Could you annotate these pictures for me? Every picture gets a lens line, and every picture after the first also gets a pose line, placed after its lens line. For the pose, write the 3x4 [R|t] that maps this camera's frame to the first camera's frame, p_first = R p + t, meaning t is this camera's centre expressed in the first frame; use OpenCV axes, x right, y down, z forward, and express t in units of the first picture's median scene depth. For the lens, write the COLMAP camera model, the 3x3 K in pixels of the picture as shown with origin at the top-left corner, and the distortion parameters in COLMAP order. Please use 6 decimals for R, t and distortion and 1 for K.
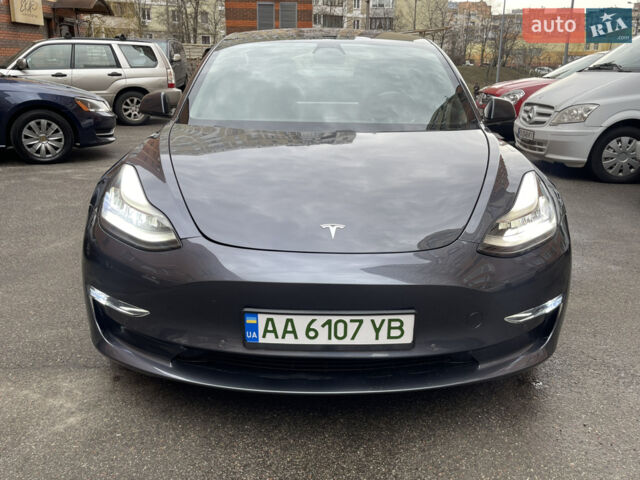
lens RADIAL K [[578.9, 0, 323.5], [0, 578.9, 250.4], [0, 0, 1]] dist [0.036679, -0.021824]
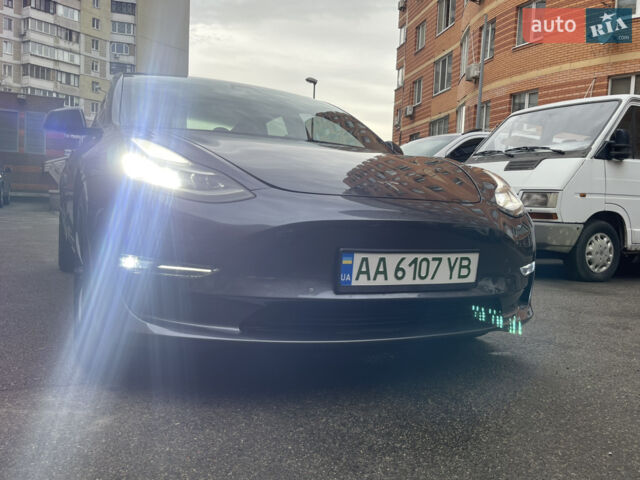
lens RADIAL K [[578.9, 0, 323.5], [0, 578.9, 250.4], [0, 0, 1]] dist [0.036679, -0.021824]
pose [[0.904111, -0.007762, 0.427227, -0.570607], [0.098236, 0.976829, -0.190143, 0.281495], [-0.415852, 0.213879, 0.883925, 0.146350]]
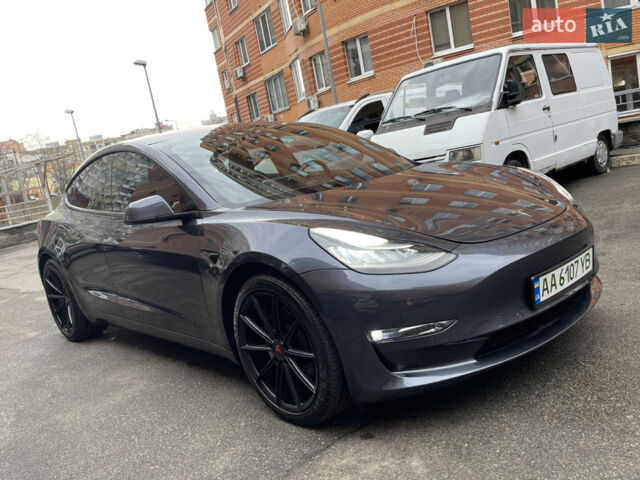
lens RADIAL K [[578.9, 0, 323.5], [0, 578.9, 250.4], [0, 0, 1]] dist [0.036679, -0.021824]
pose [[0.729421, -0.266974, 0.629818, -1.239193], [0.384997, 0.921255, -0.055371, -0.058997], [-0.565440, 0.282866, 0.774767, 0.246257]]
